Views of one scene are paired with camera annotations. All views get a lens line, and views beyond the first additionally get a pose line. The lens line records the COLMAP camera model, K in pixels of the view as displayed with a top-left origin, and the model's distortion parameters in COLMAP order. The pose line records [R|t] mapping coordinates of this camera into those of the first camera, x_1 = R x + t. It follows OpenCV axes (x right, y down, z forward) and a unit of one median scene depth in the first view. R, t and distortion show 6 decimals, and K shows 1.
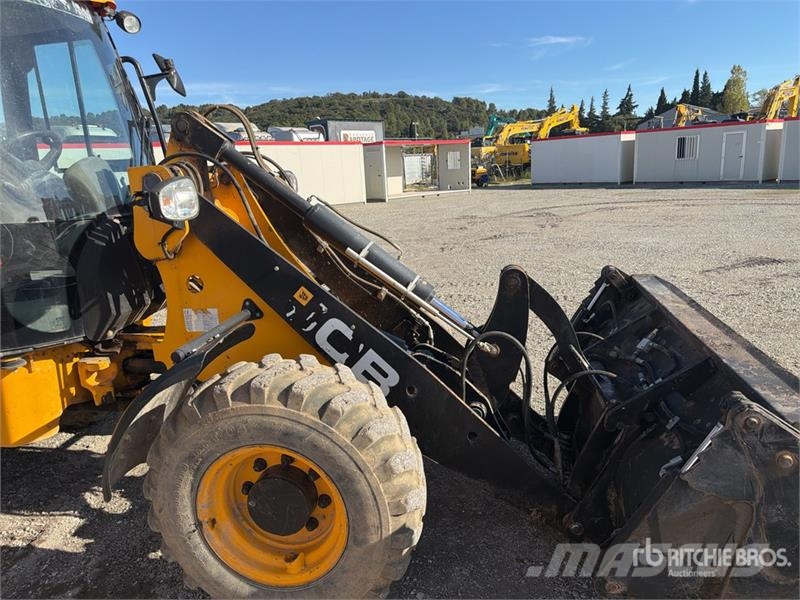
lens RADIAL K [[582.0, 0, 406.4], [0, 582.0, 301.3], [0, 0, 1]] dist [0.040096, -0.055645]
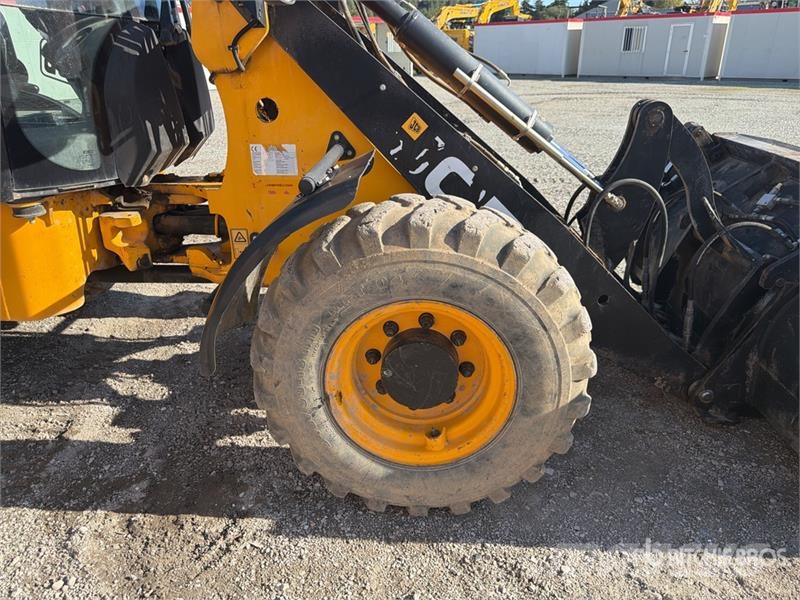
lens RADIAL K [[582.0, 0, 399.6], [0, 582.0, 310.8], [0, 0, 1]] dist [0.040096, -0.055645]
pose [[0.992710, -0.010975, 0.120027, -0.261610], [-0.010989, 0.983456, 0.180813, 0.082801], [-0.120025, -0.180814, 0.976166, 0.159794]]
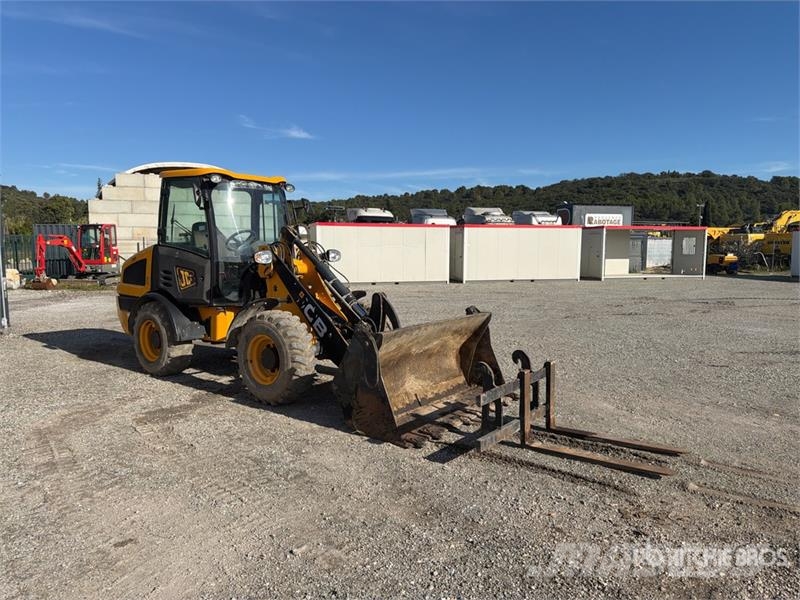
lens RADIAL K [[582.0, 0, 398.1], [0, 582.0, 305.6], [0, 0, 1]] dist [0.040096, -0.055645]
pose [[0.879915, 0.097321, -0.465057, 1.304468], [-0.151706, 0.985110, -0.080887, 0.168493], [0.450261, 0.141726, 0.881578, -1.034313]]
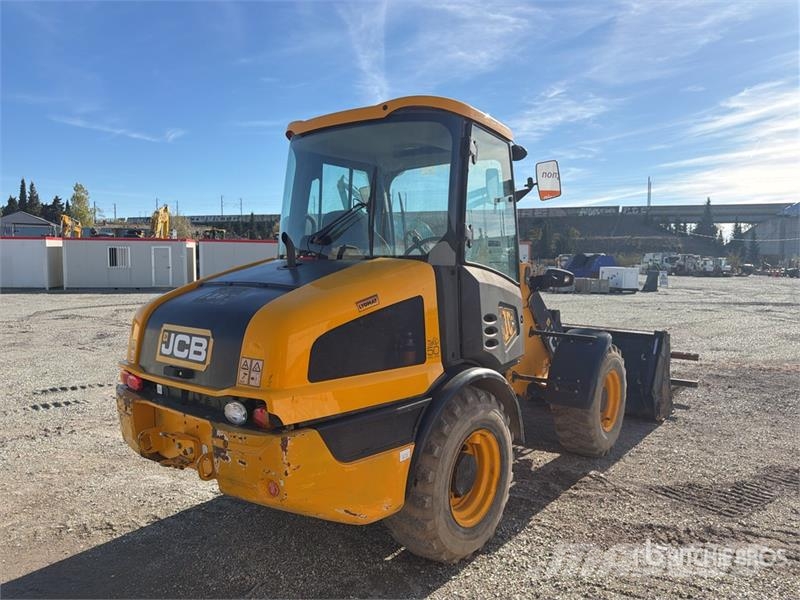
lens RADIAL K [[582.0, 0, 403.3], [0, 582.0, 300.6], [0, 0, 1]] dist [0.040096, -0.055645]
pose [[0.480376, -0.006797, 0.877036, -2.116947], [0.168472, 0.982064, -0.084666, -0.003370], [-0.860730, 0.188427, 0.472905, 0.377382]]
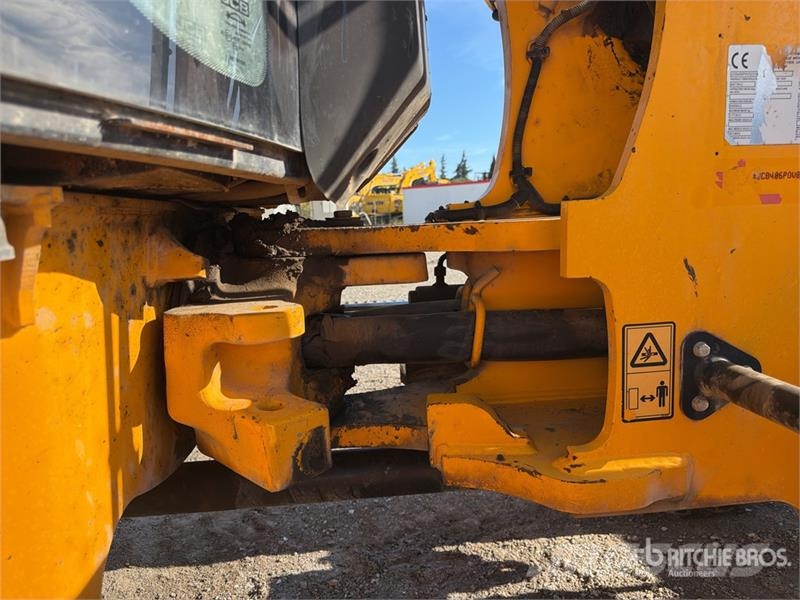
lens RADIAL K [[582.0, 0, 403.9], [0, 582.0, 311.8], [0, 0, 1]] dist [0.040096, -0.055645]
pose [[0.964710, -0.024734, 0.262149, -0.544117], [0.046801, 0.995833, -0.078271, 0.128366], [-0.259121, 0.087778, 0.961848, 0.759758]]
